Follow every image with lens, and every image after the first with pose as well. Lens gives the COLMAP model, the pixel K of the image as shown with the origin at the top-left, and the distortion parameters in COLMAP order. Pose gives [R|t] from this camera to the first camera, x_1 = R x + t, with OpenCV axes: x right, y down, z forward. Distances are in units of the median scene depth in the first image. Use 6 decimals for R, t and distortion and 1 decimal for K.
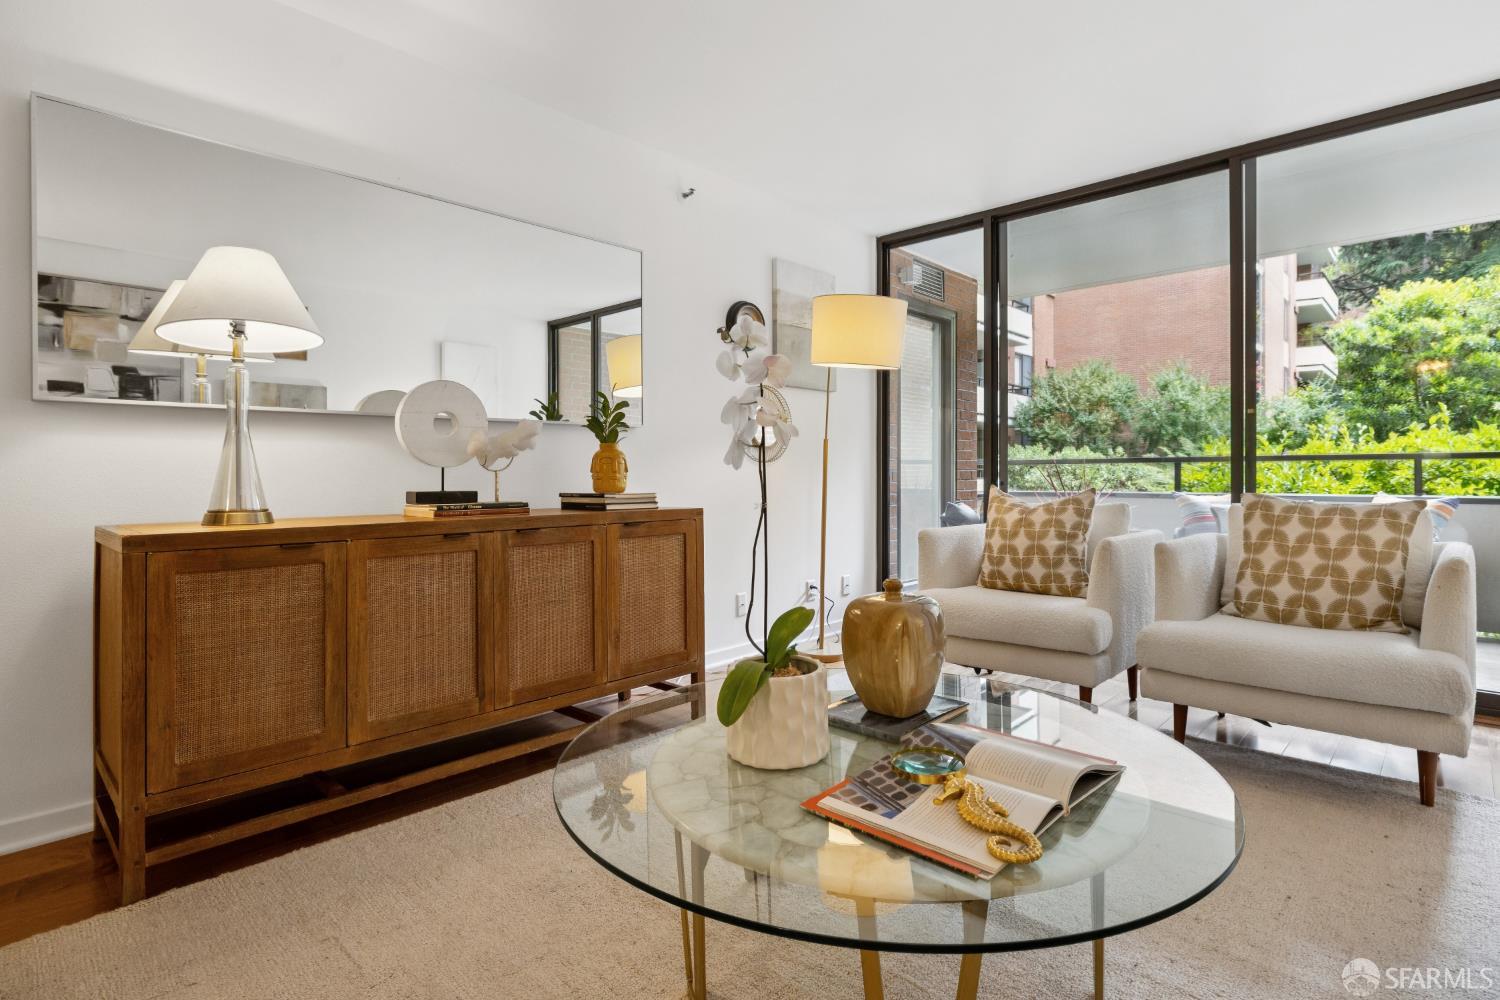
lens RADIAL K [[752.2, 0, 754.1], [0, 752.2, 461.7], [0, 0, 1]] dist [-0.004974, -0.001728]
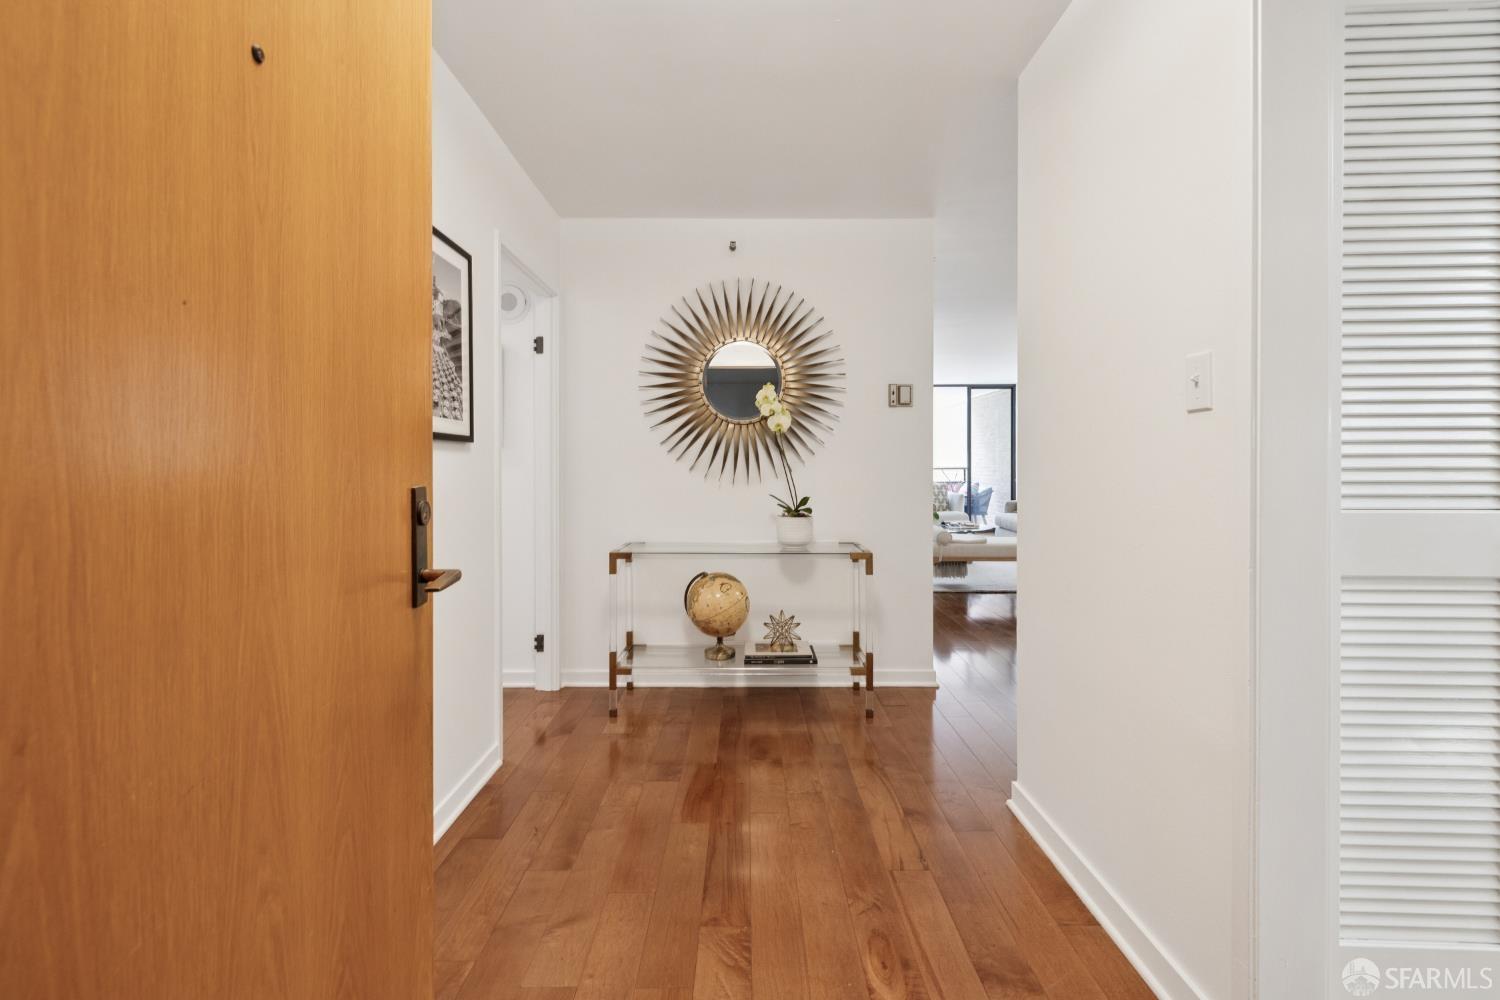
lens RADIAL K [[637.5, 0, 753.7], [0, 637.5, 482.1], [0, 0, 1]] dist [-0.001819, 0.000012]
pose [[0.721213, -0.017065, 0.692503, -2.382876], [-0.011722, 0.999253, 0.036832, -0.075352], [-0.692614, -0.034681, 0.720474, -0.886859]]
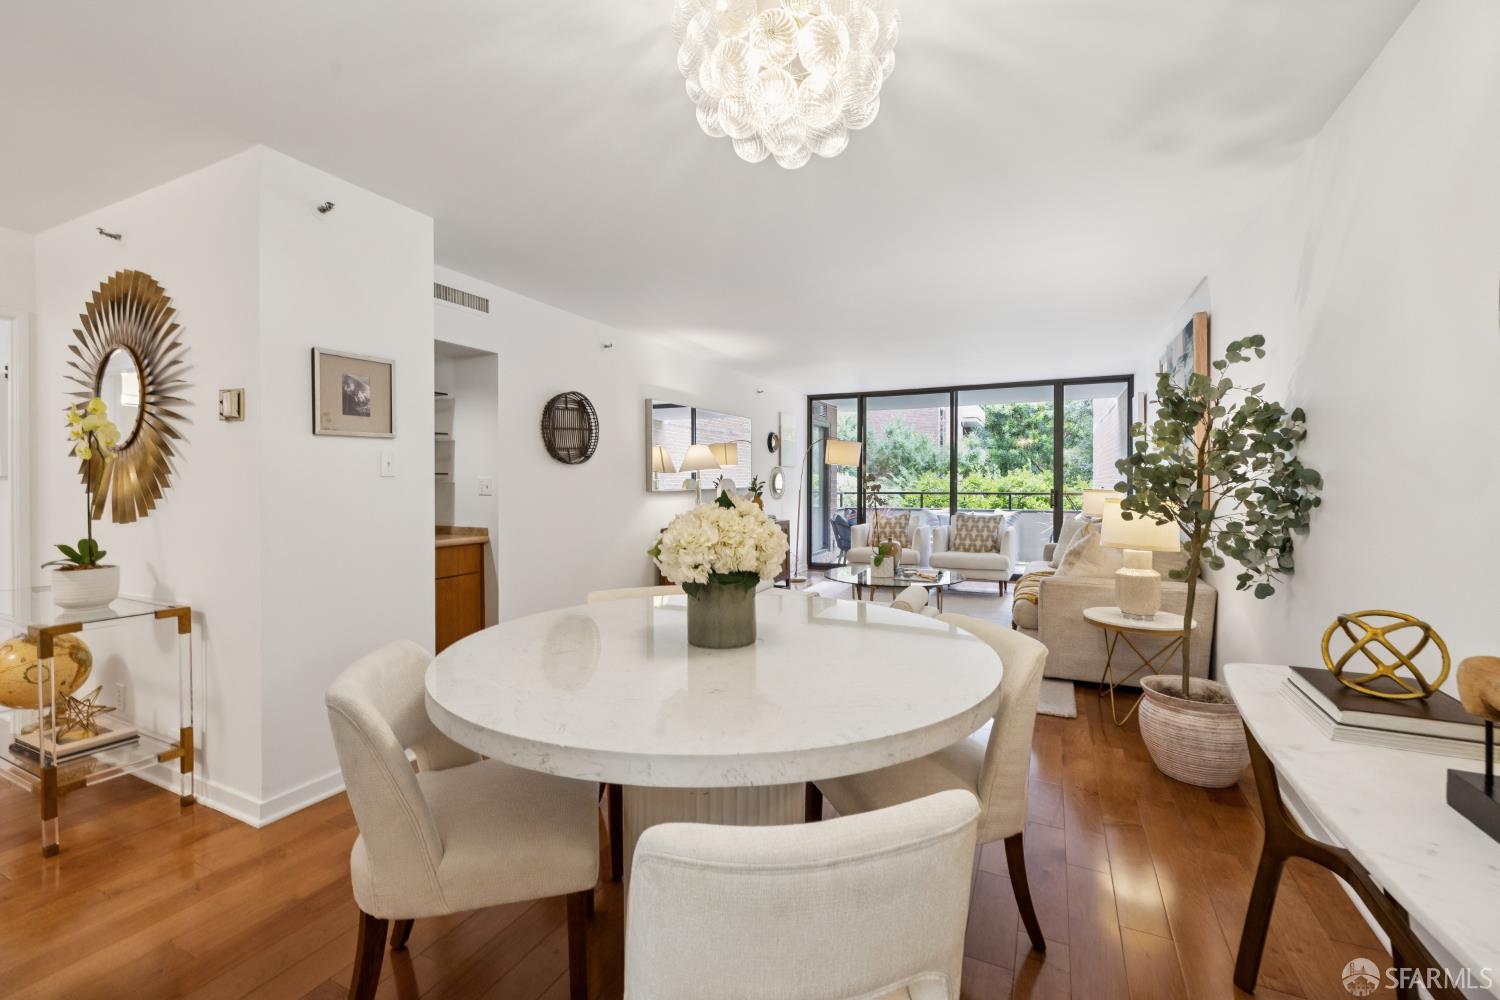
lens RADIAL K [[637.5, 0, 753.7], [0, 637.5, 482.1], [0, 0, 1]] dist [-0.001819, 0.000012]
pose [[0.951248, 0.001577, 0.308425, -0.965465], [-0.006294, 0.999878, 0.014300, -0.116224], [-0.308364, -0.015544, 0.951141, -1.258029]]
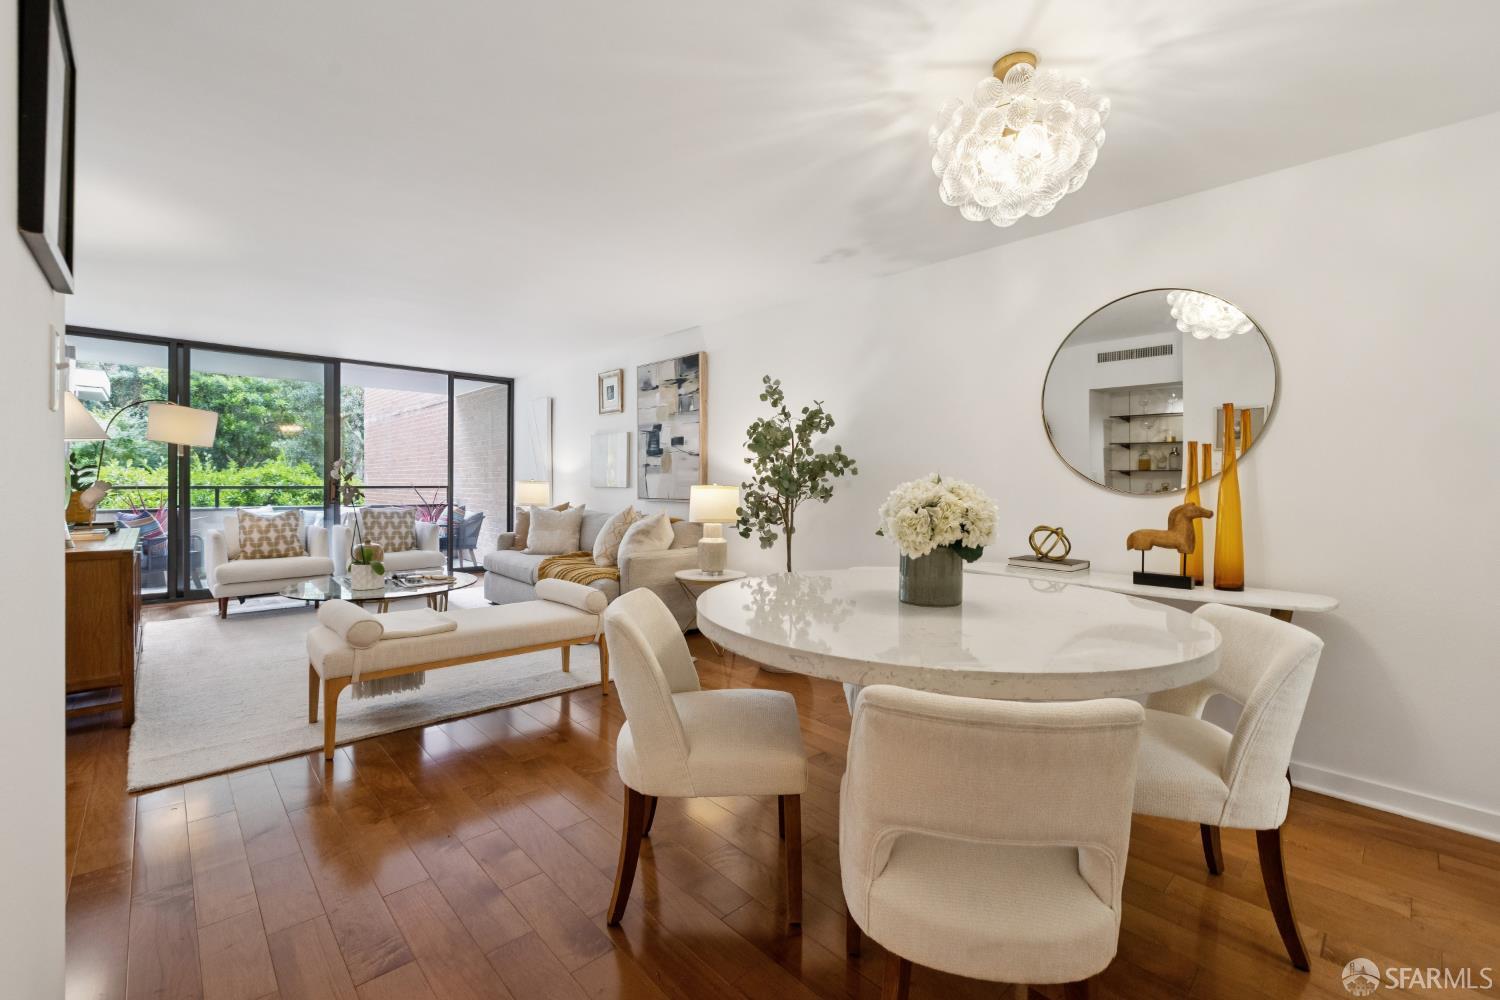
lens RADIAL K [[637.5, 0, 753.7], [0, 637.5, 482.1], [0, 0, 1]] dist [-0.001819, 0.000012]
pose [[0.059241, 0.003442, 0.998238, -1.521199], [-0.024114, 0.999707, -0.002016, -0.079027], [-0.997952, -0.023952, 0.059306, -0.519371]]
